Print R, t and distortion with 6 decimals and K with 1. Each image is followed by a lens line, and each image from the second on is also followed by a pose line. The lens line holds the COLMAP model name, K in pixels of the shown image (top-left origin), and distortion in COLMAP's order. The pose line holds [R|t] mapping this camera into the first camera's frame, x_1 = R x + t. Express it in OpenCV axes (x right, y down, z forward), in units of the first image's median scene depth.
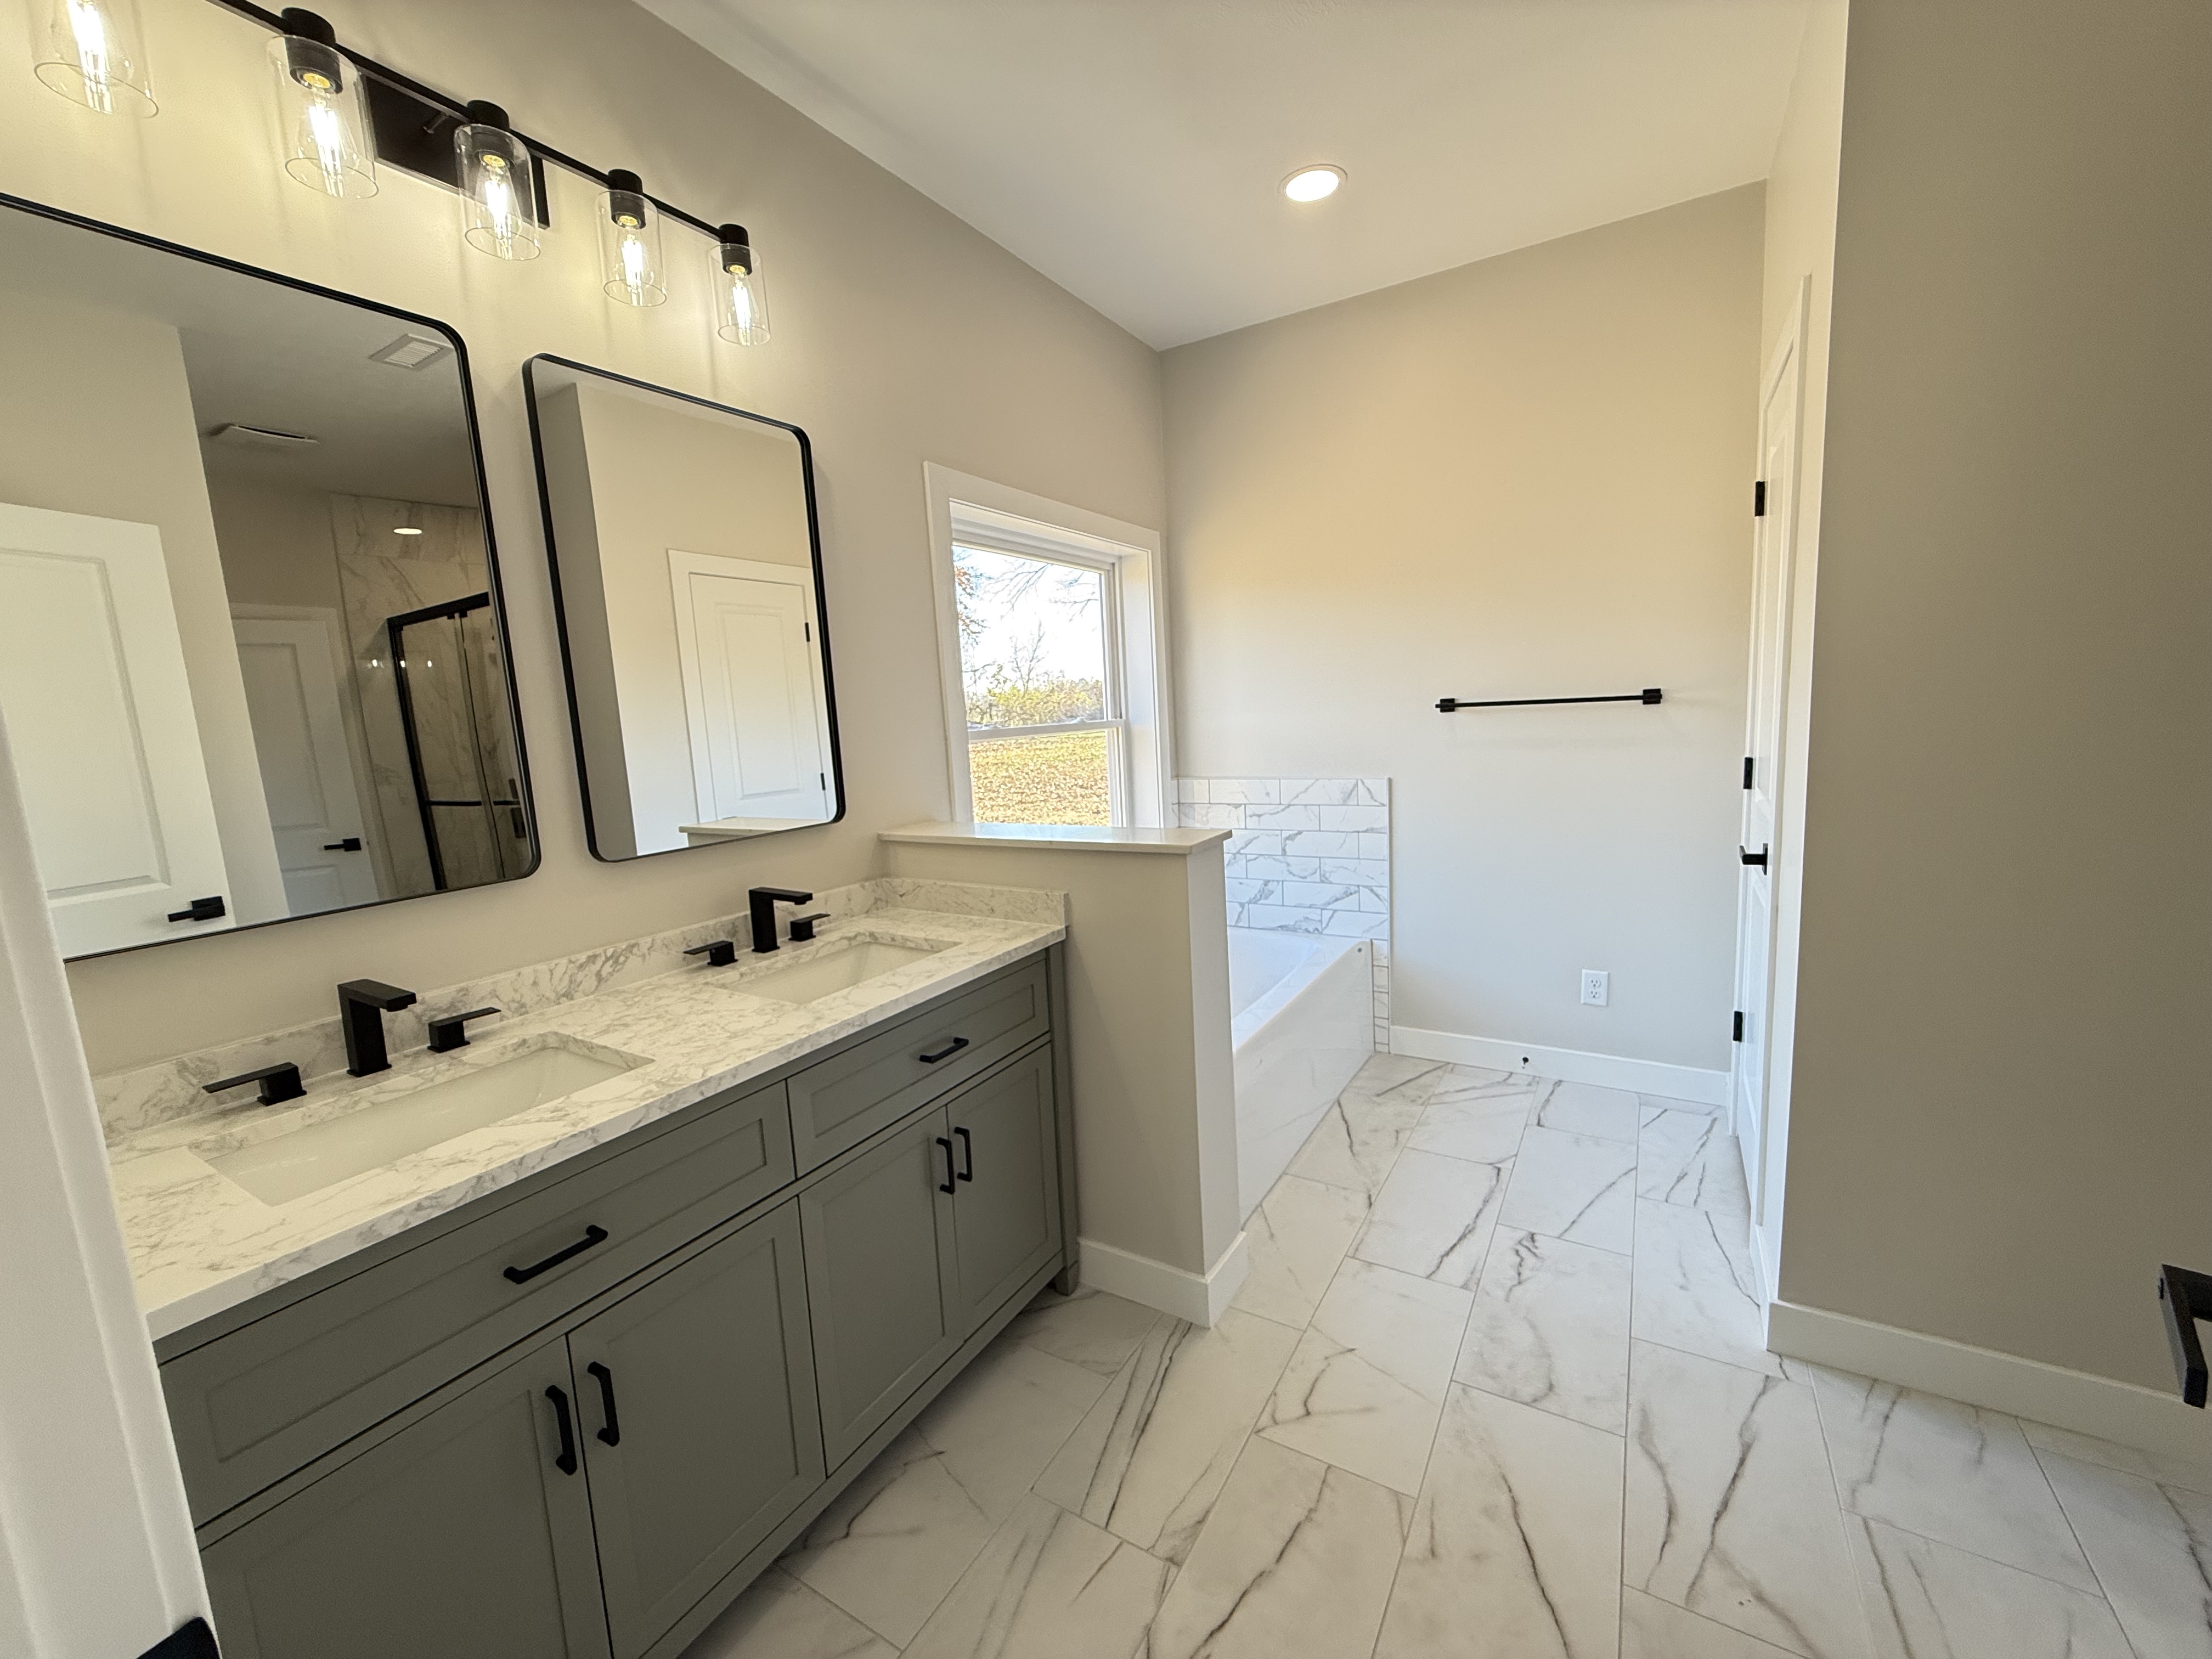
lens RADIAL K [[885.8, 0, 1110.7], [0, 885.8, 828.1], [0, 0, 1]] dist [0.000729, -0.000151]
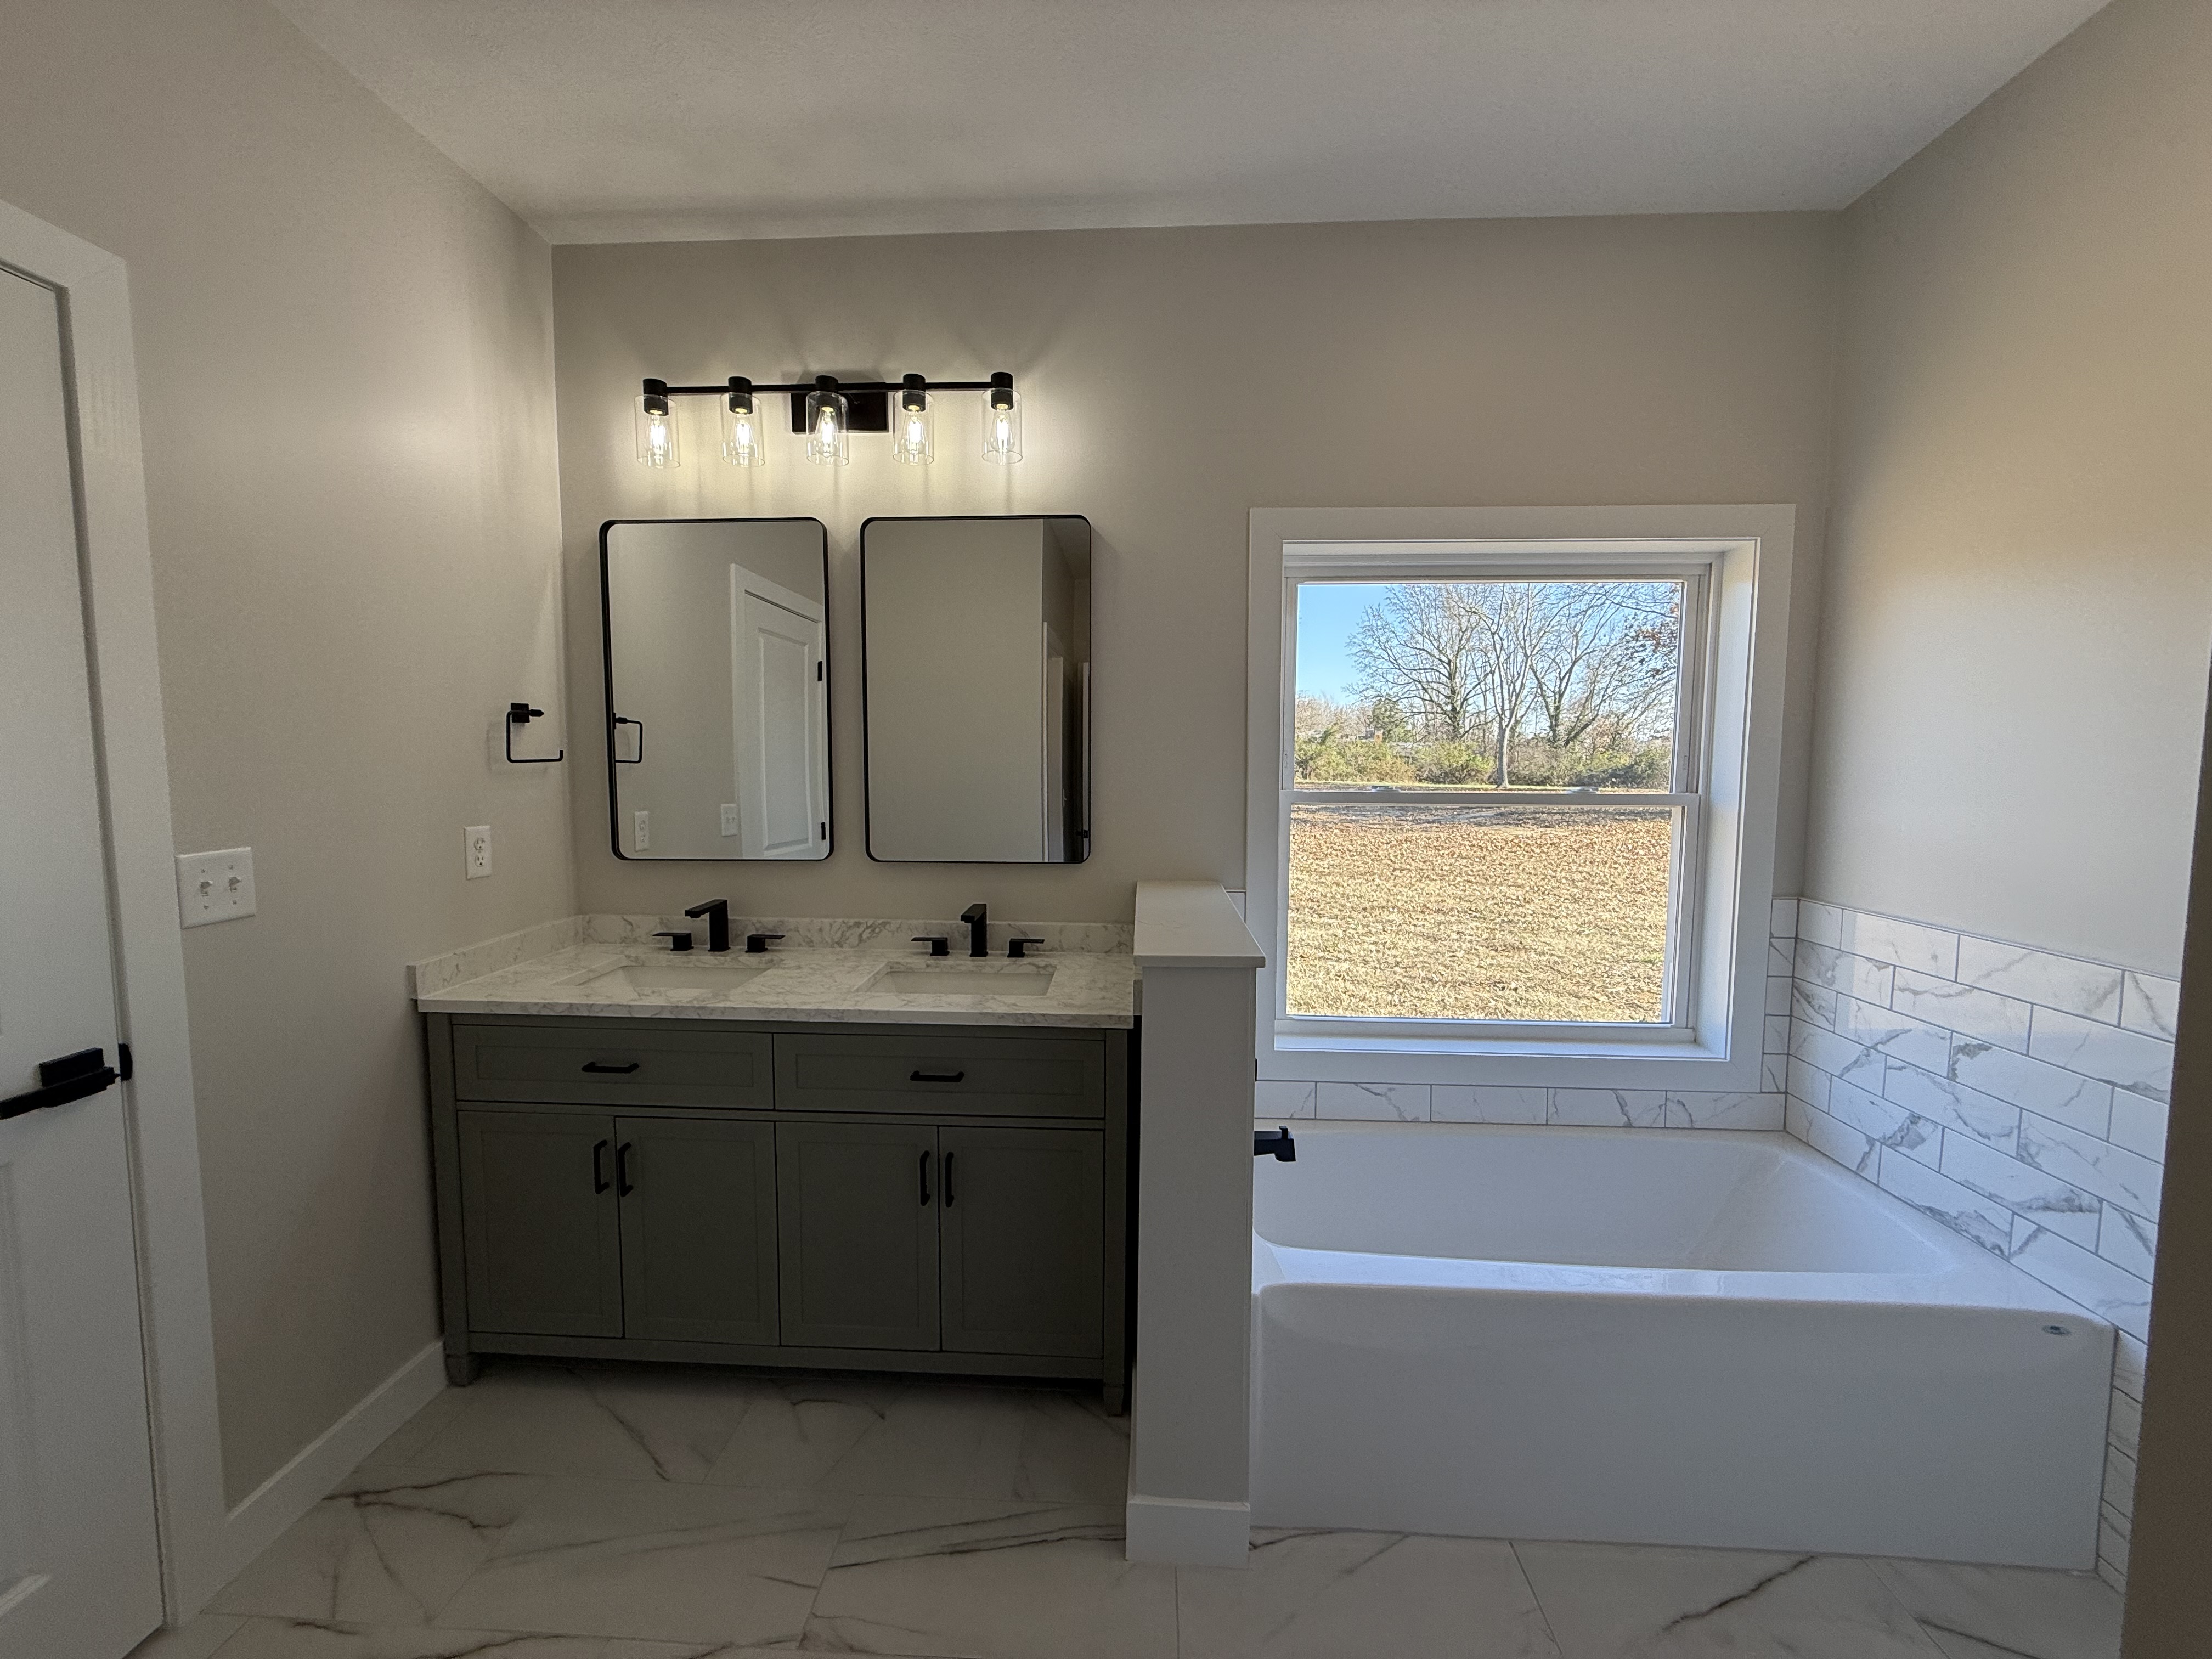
lens RADIAL K [[885.8, 0, 1102.0], [0, 885.8, 830.1], [0, 0, 1]] dist [0.000729, -0.000151]
pose [[0.466665, 0.123941, -0.875707, 0.750996], [-0.148798, 0.987021, 0.060401, -0.133978], [0.871828, 0.102116, 0.479050, 0.554841]]
